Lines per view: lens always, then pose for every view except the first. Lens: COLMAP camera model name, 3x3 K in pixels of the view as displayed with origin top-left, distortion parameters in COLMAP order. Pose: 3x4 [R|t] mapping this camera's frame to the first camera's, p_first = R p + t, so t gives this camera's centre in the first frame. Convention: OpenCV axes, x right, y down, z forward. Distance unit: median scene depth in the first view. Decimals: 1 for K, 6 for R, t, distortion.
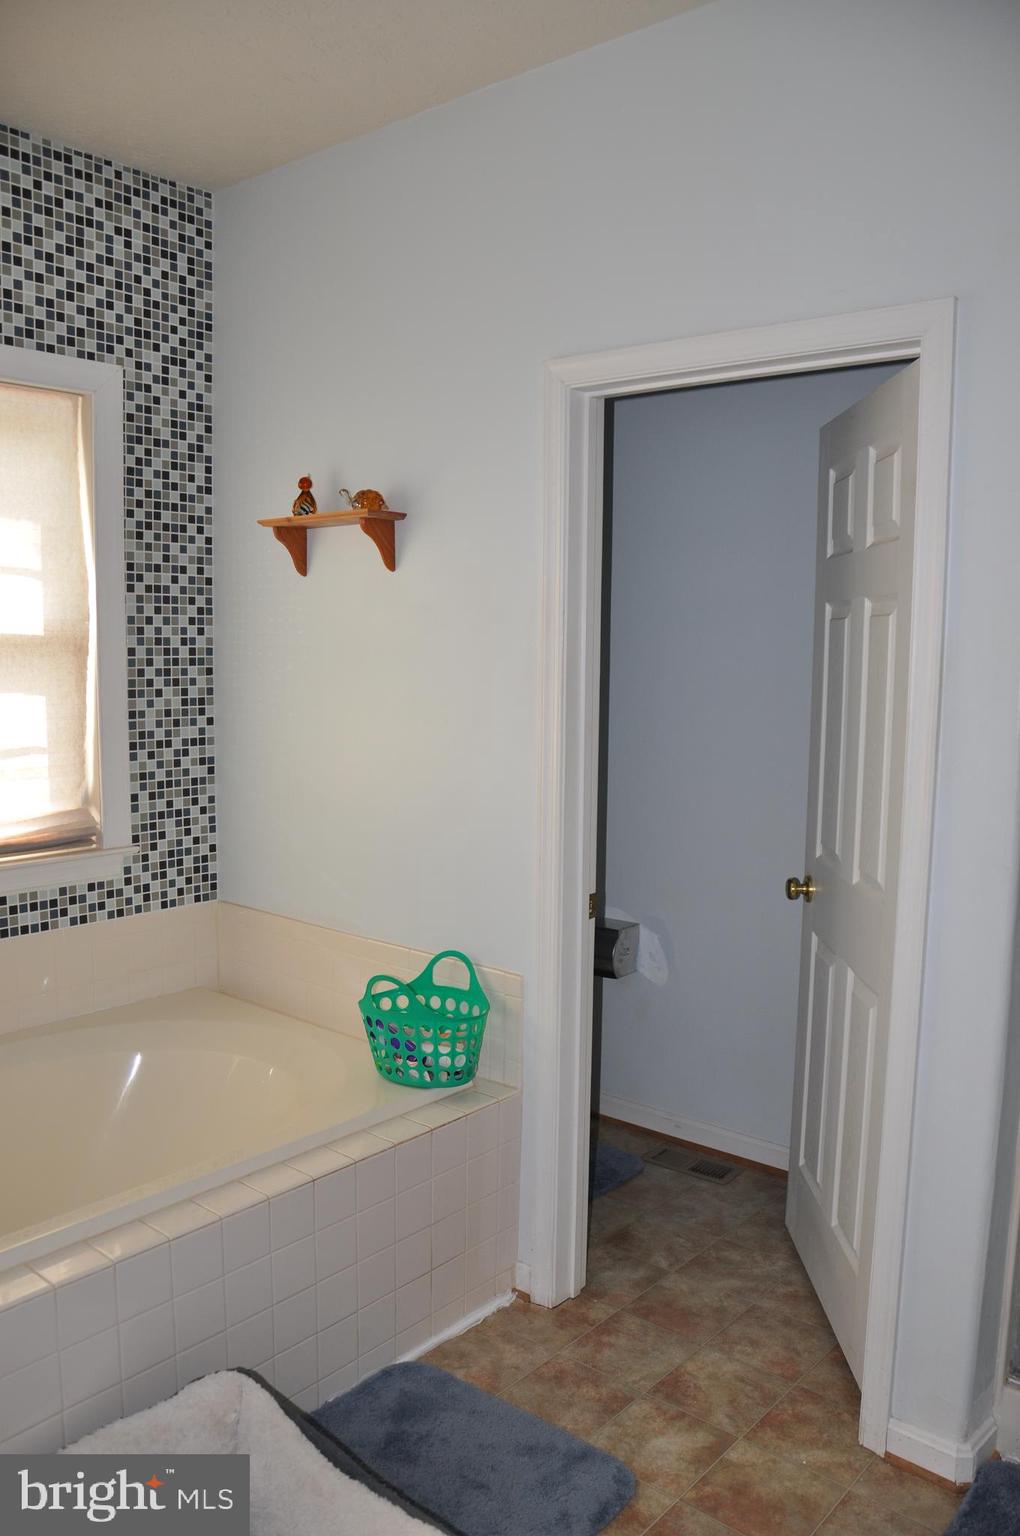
lens RADIAL K [[1220.5, 0, 528.5], [0, 1220.5, 809.5], [0, 0, 1]] dist [-0.140551, 0.116100]
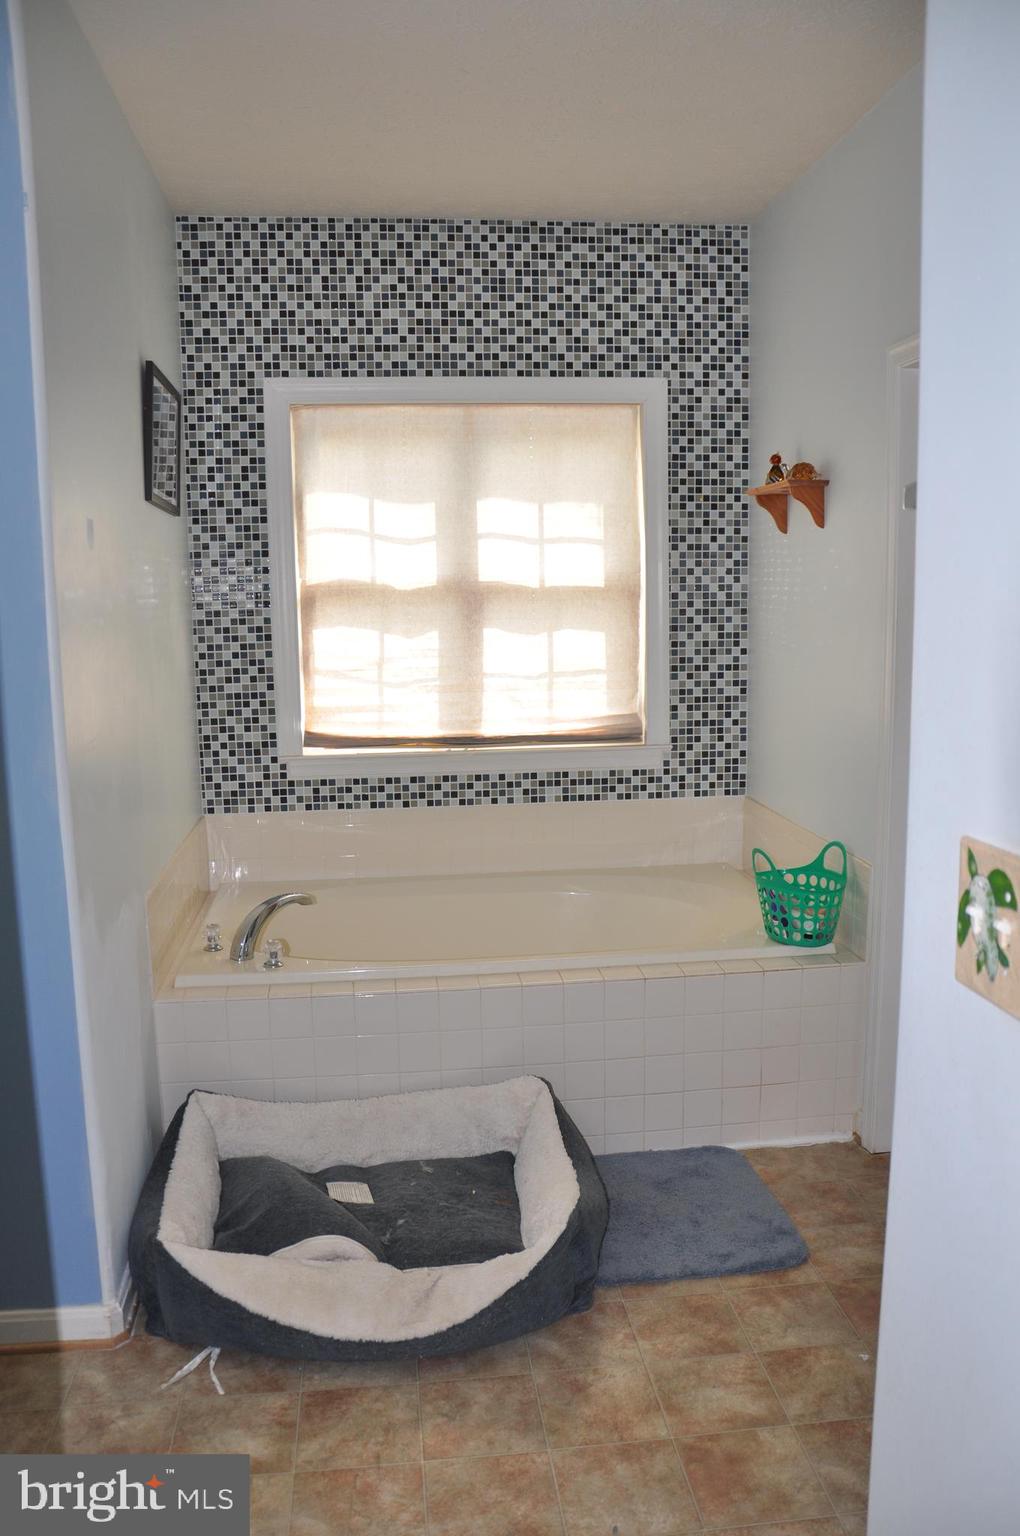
lens RADIAL K [[1220.5, 0, 544.9], [0, 1220.5, 822.9], [0, 0, 1]] dist [-0.140551, 0.116100]
pose [[0.738345, 0.102379, -0.666608, 0.482924], [-0.068146, 0.994677, 0.077286, 0.022583], [0.670972, -0.011637, 0.741391, -0.079132]]
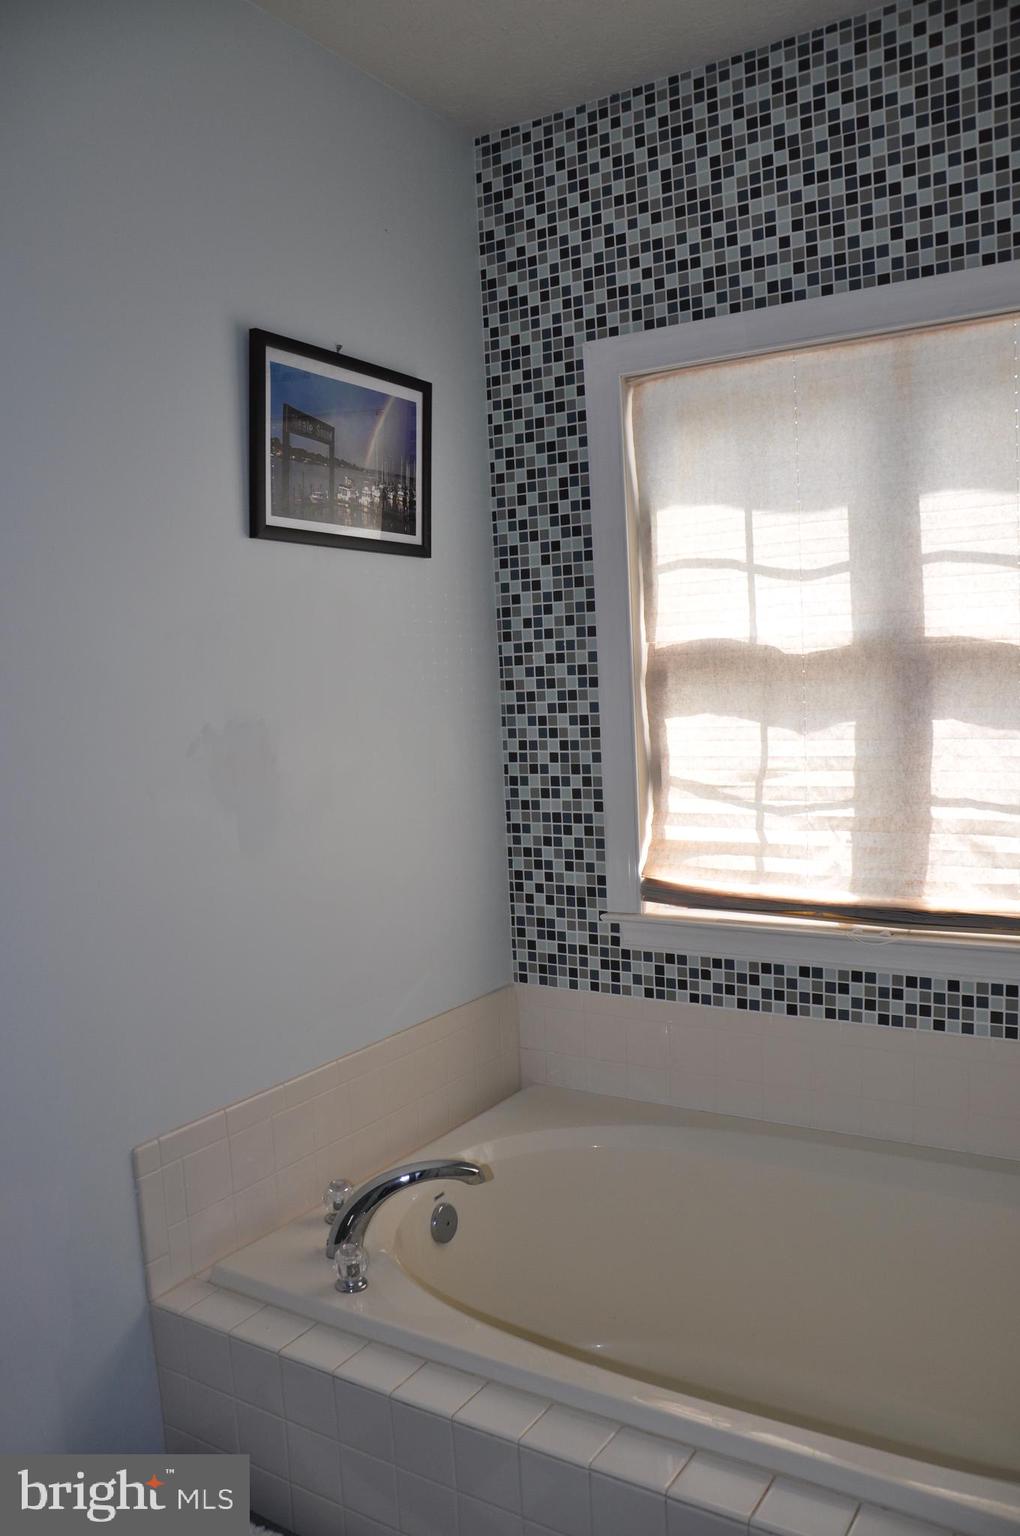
lens RADIAL K [[1220.5, 0, 524.1], [0, 1220.5, 802.3], [0, 0, 1]] dist [-0.140551, 0.116100]
pose [[0.138611, 0.084998, -0.986693, 0.228728], [-0.092958, 0.993028, 0.072485, -0.063633], [0.985975, 0.081674, 0.145546, 0.514784]]
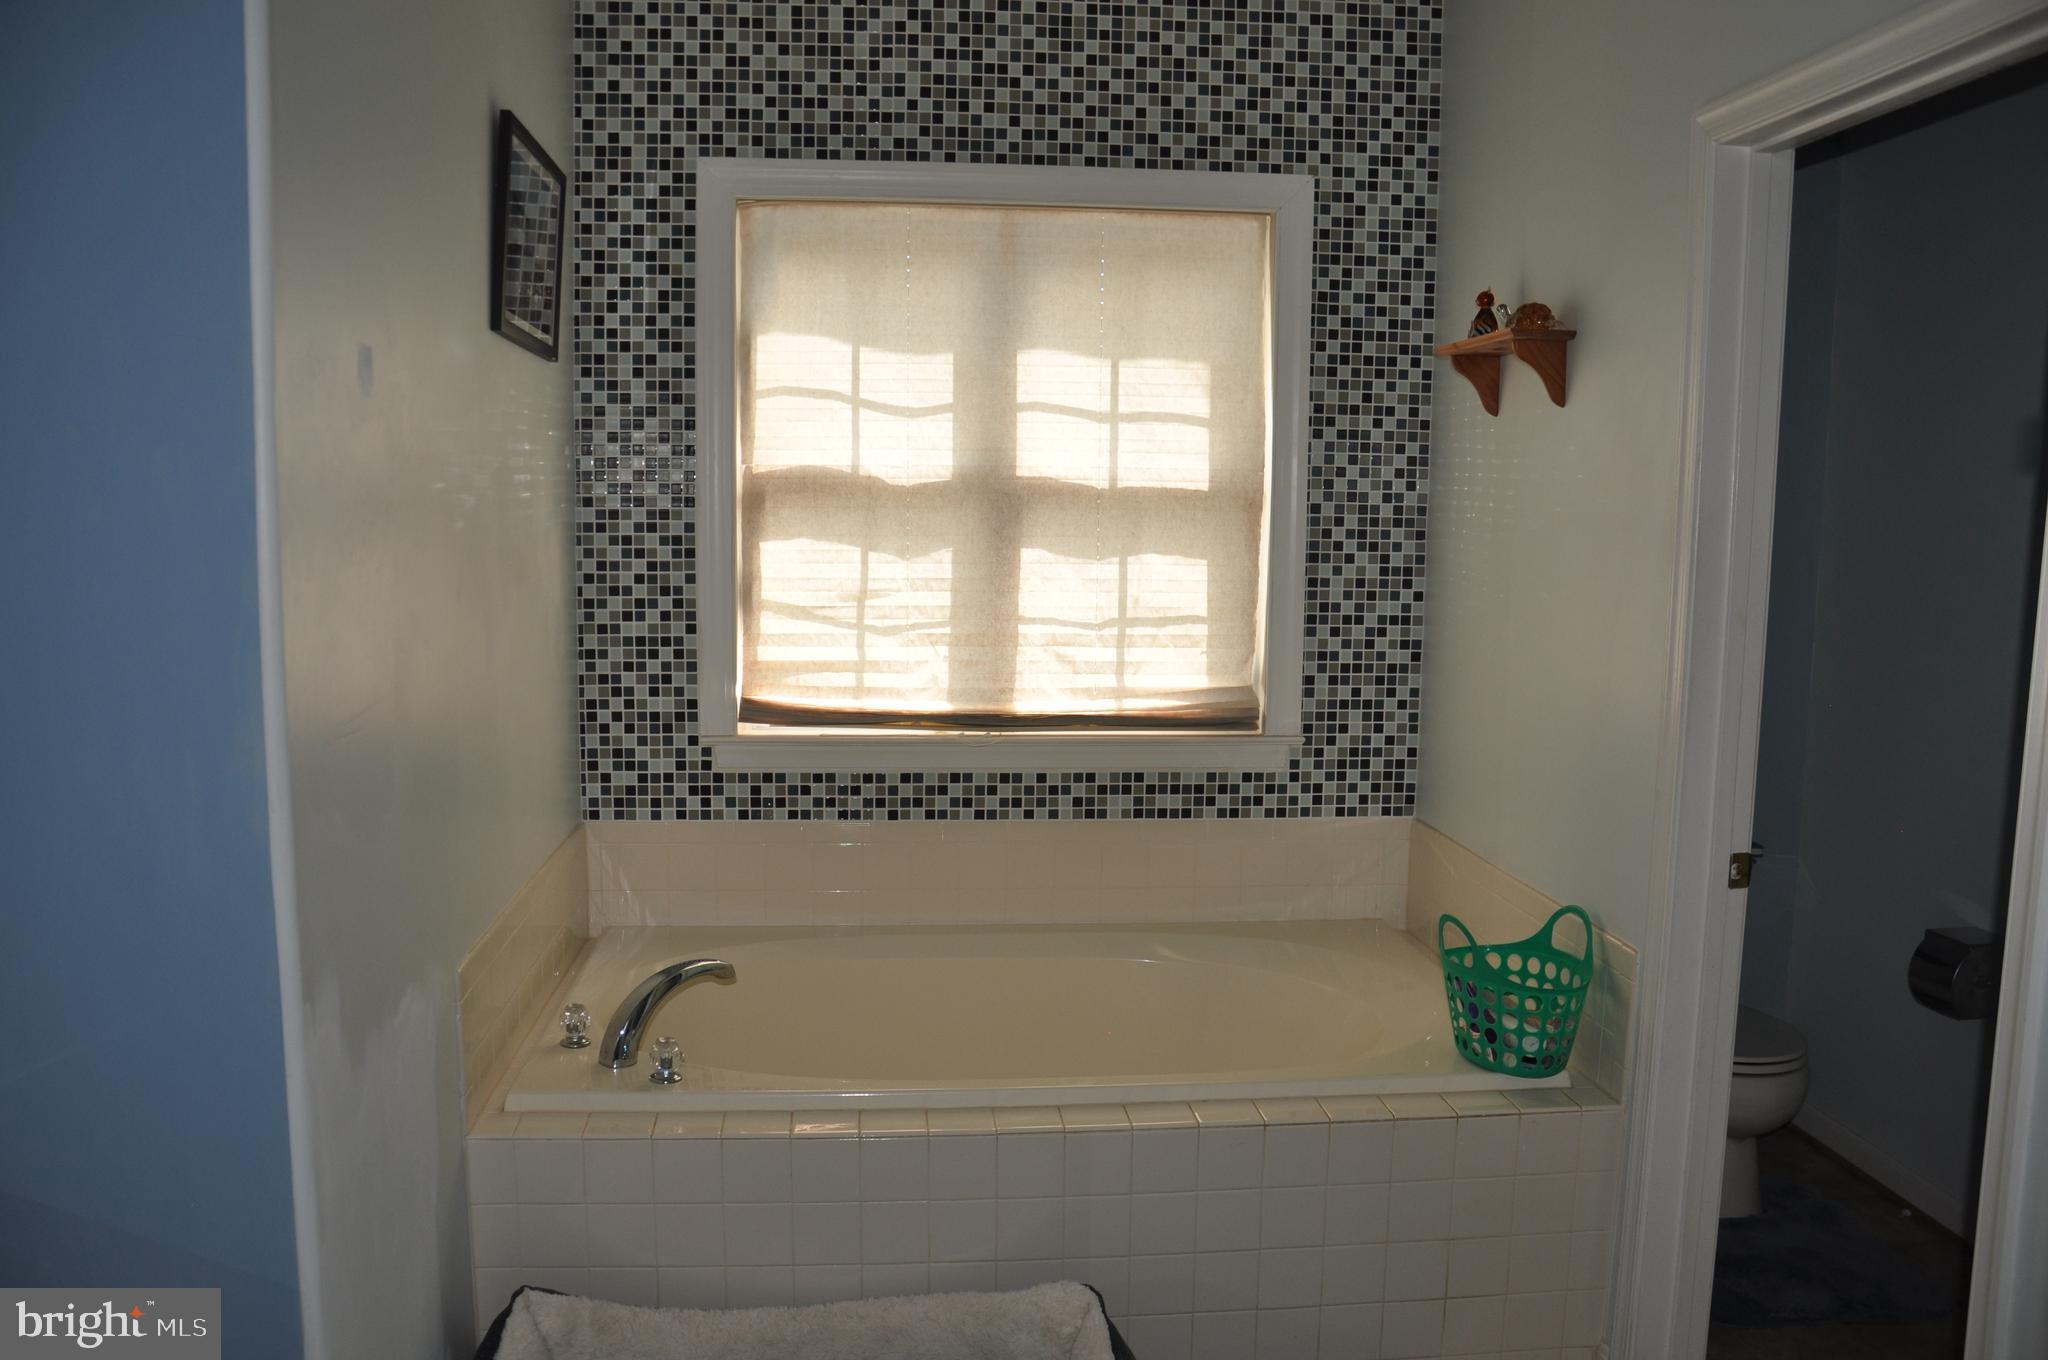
lens RADIAL K [[1627.4, 0, 1045.2], [0, 1627.4, 741.5], [0, 0, 1]] dist [-0.140551, 0.116100]
pose [[0.716119, 0.098077, -0.691053, 0.349650], [-0.099221, 0.994328, 0.038299, 0.008306], [0.690890, 0.041141, 0.721788, 0.047461]]
